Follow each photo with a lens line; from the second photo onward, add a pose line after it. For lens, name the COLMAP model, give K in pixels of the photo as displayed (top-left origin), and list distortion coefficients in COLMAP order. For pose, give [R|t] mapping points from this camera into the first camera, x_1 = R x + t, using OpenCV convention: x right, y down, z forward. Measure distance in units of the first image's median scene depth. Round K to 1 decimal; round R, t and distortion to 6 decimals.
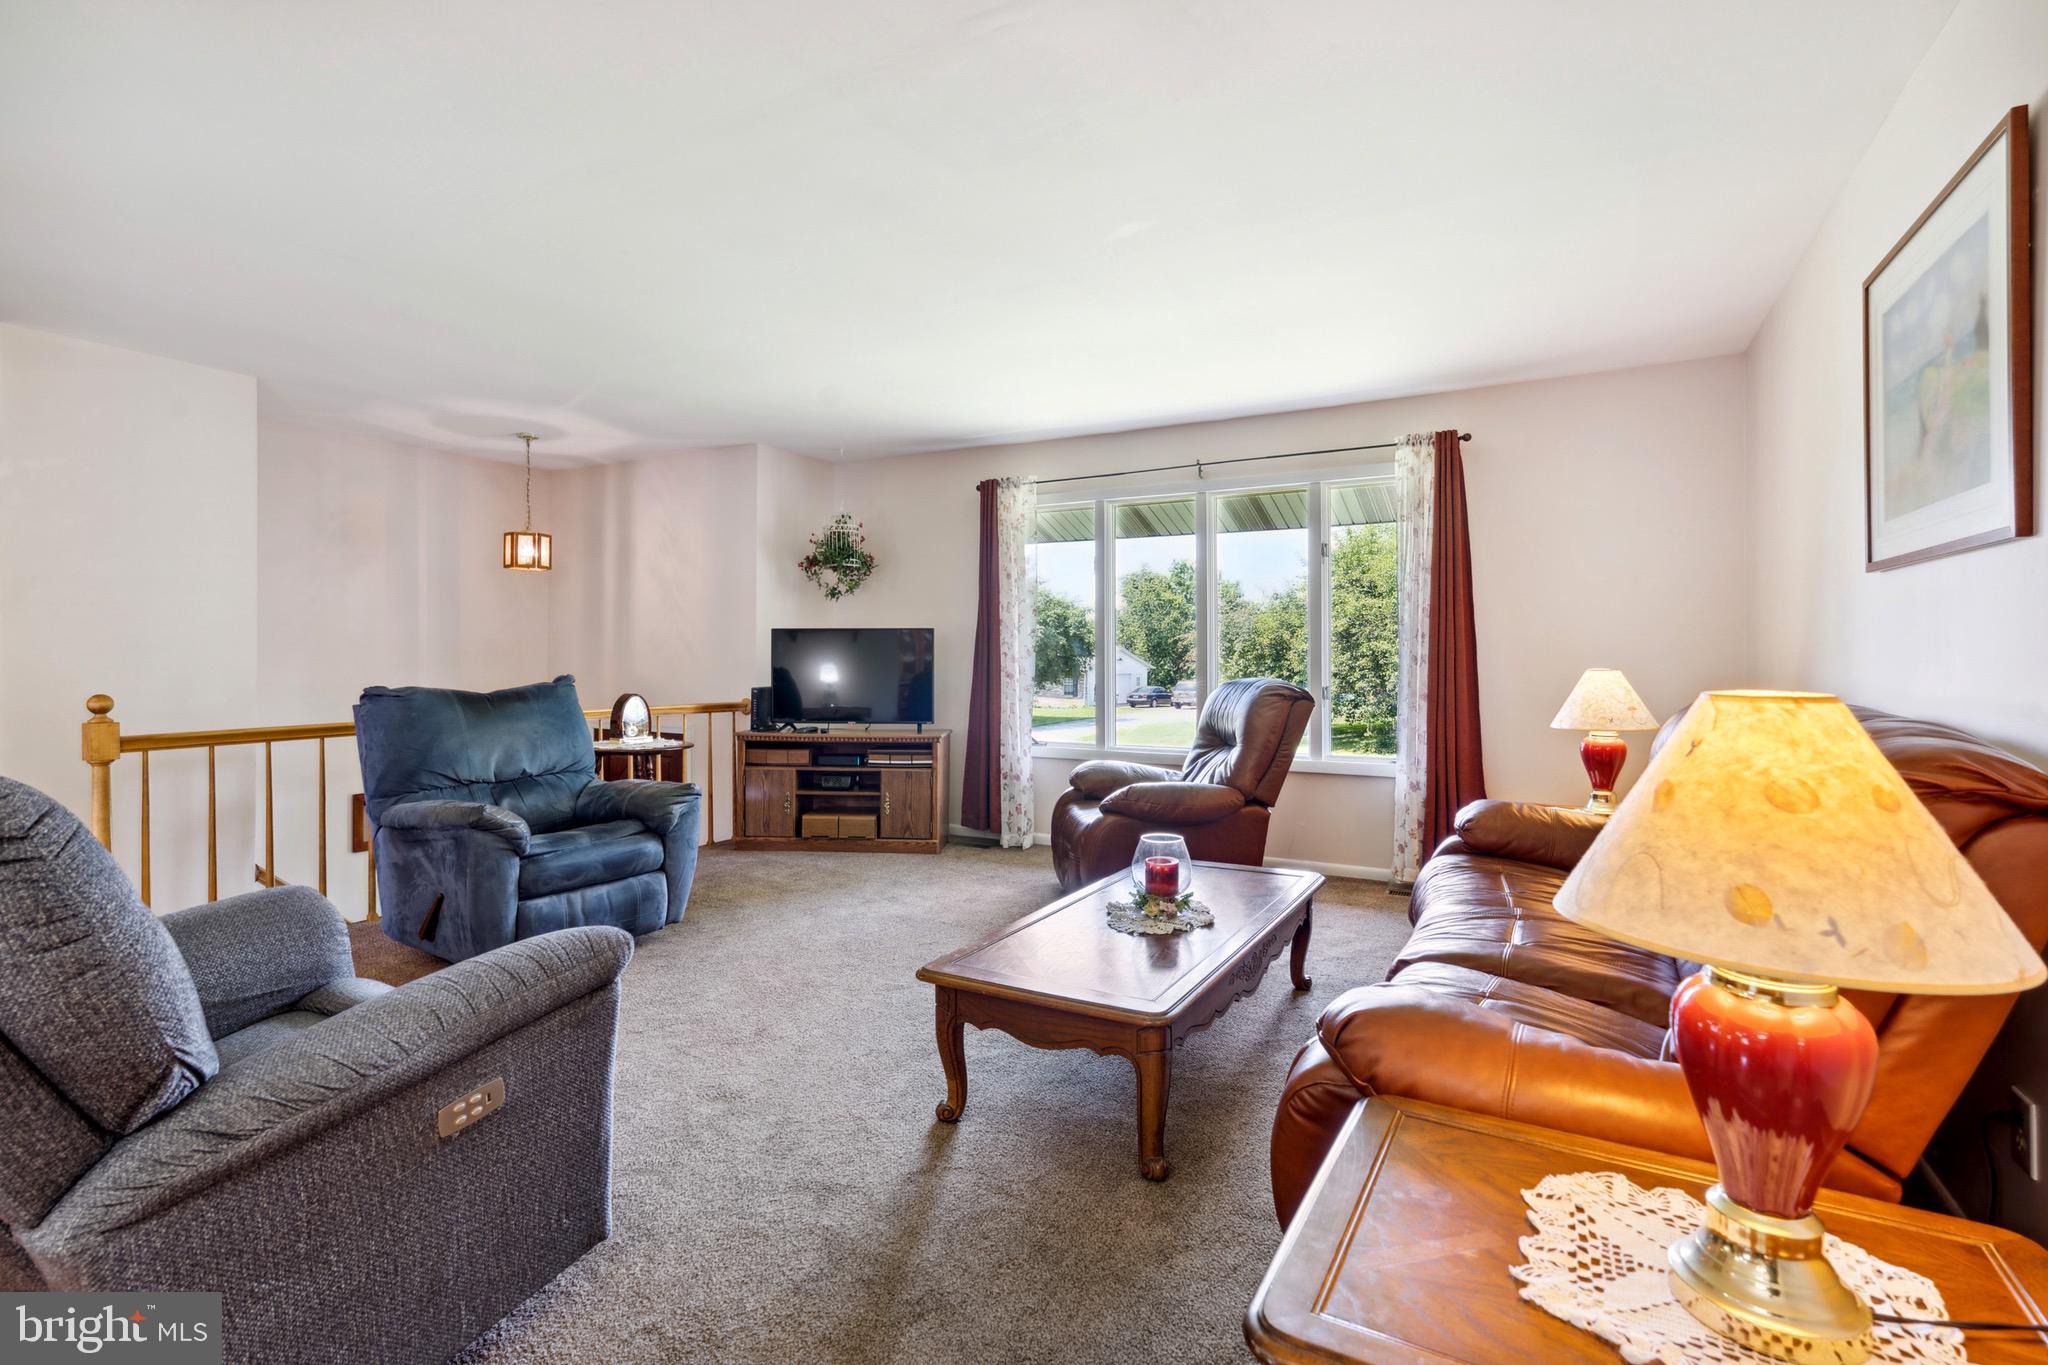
lens RADIAL K [[951.2, 0, 984.7], [0, 951.2, 654.9], [0, 0, 1]] dist [0.008470, -0.001183]
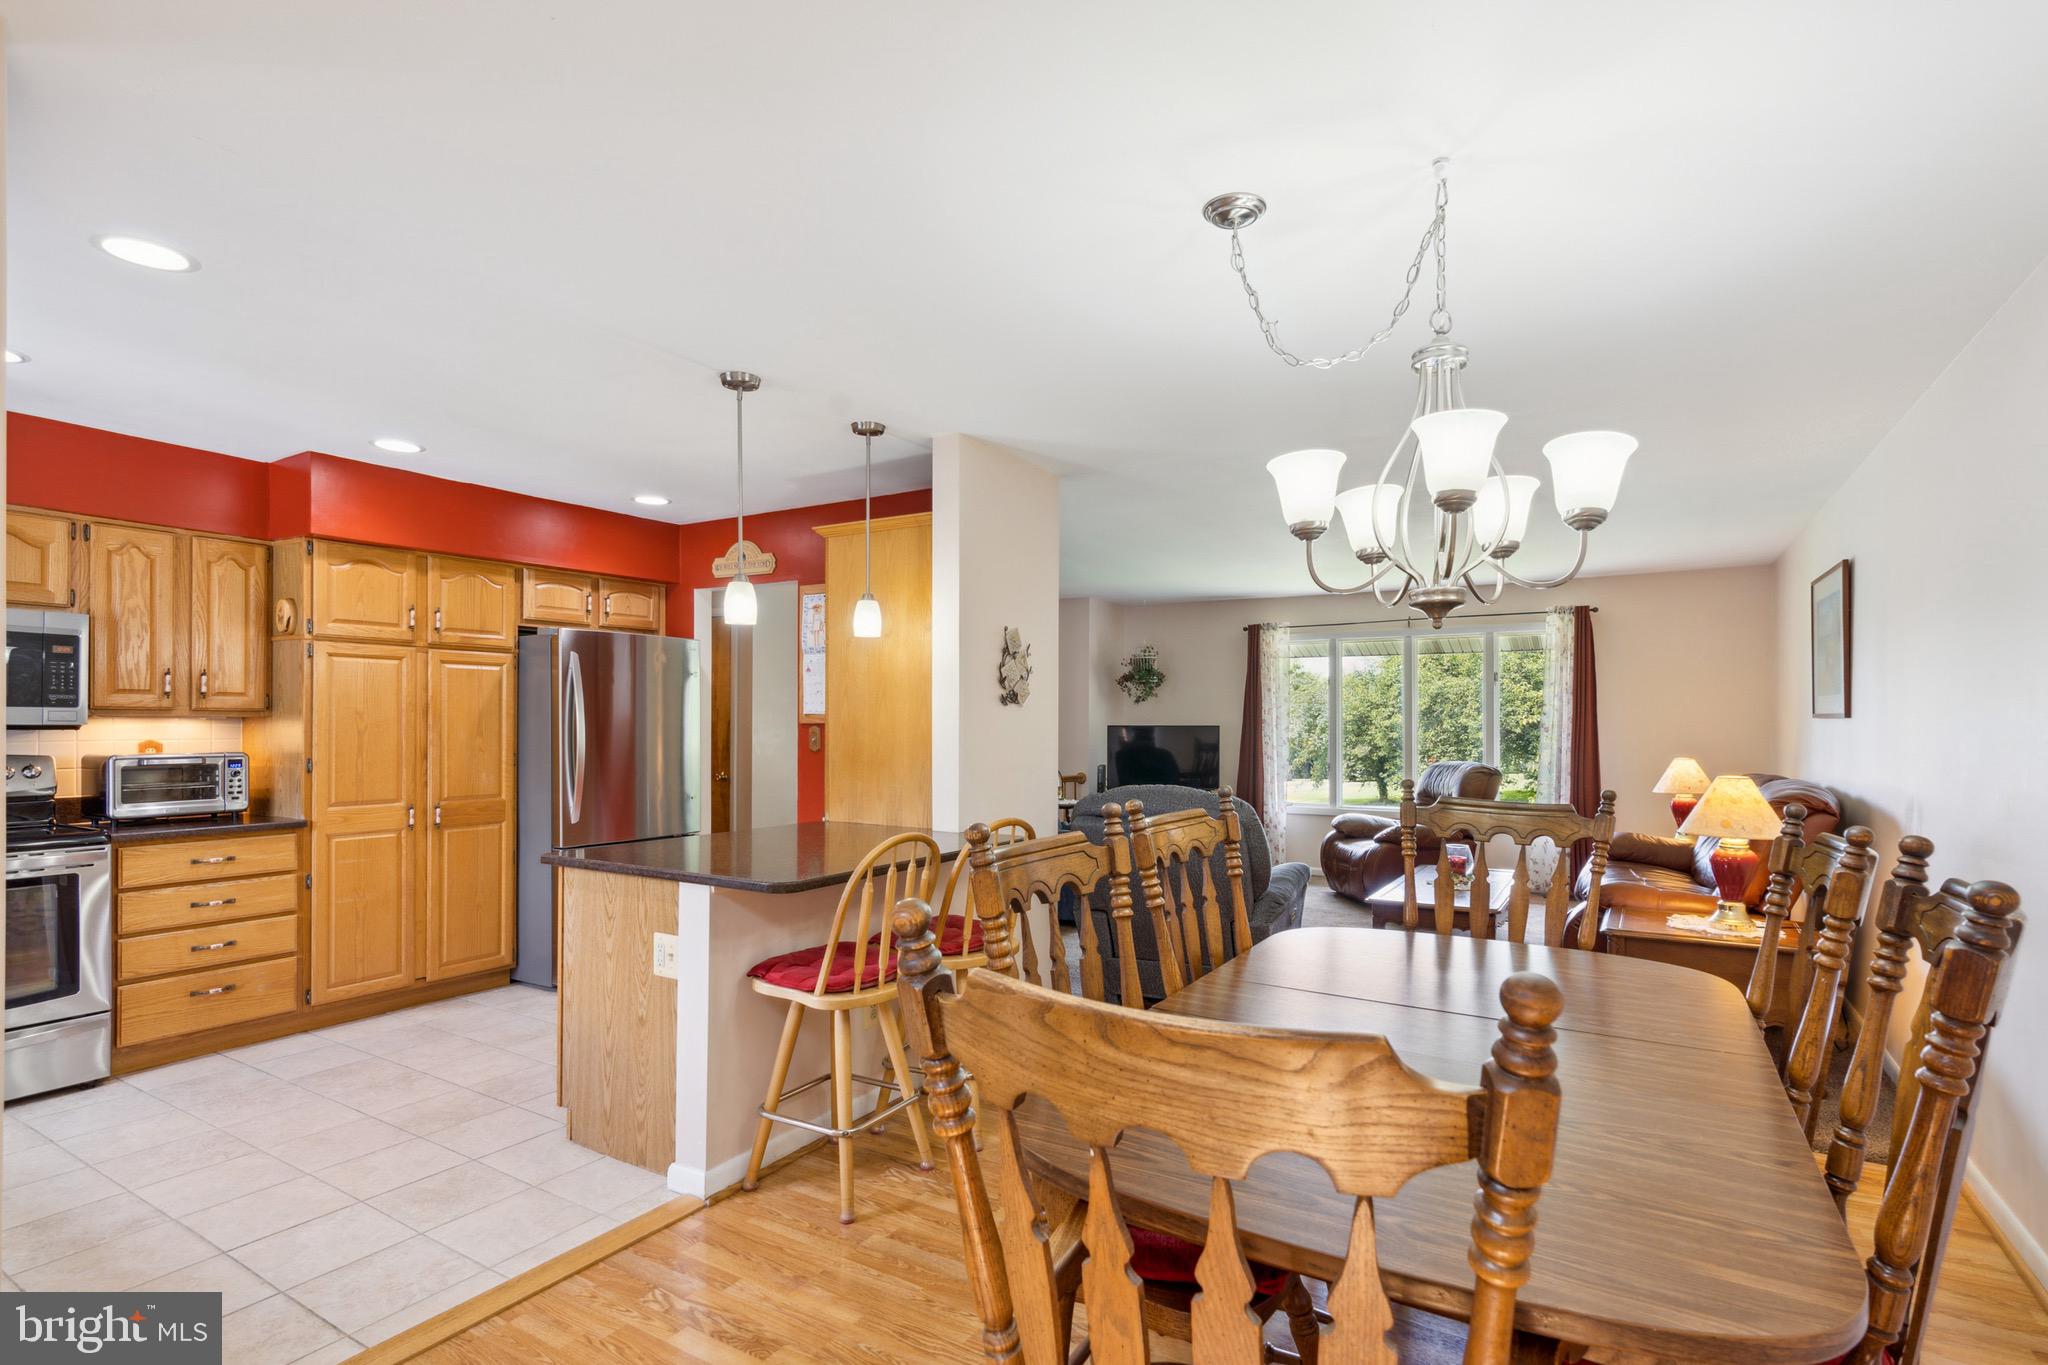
lens RADIAL K [[951.2, 0, 1019.1], [0, 951.2, 723.1], [0, 0, 1]] dist [0.008470, -0.001183]
pose [[0.999660, 0.000802, -0.026079, -0.394331], [-0.000897, 0.999993, -0.003622, -0.032004], [0.026076, 0.003645, 0.999653, -0.586609]]
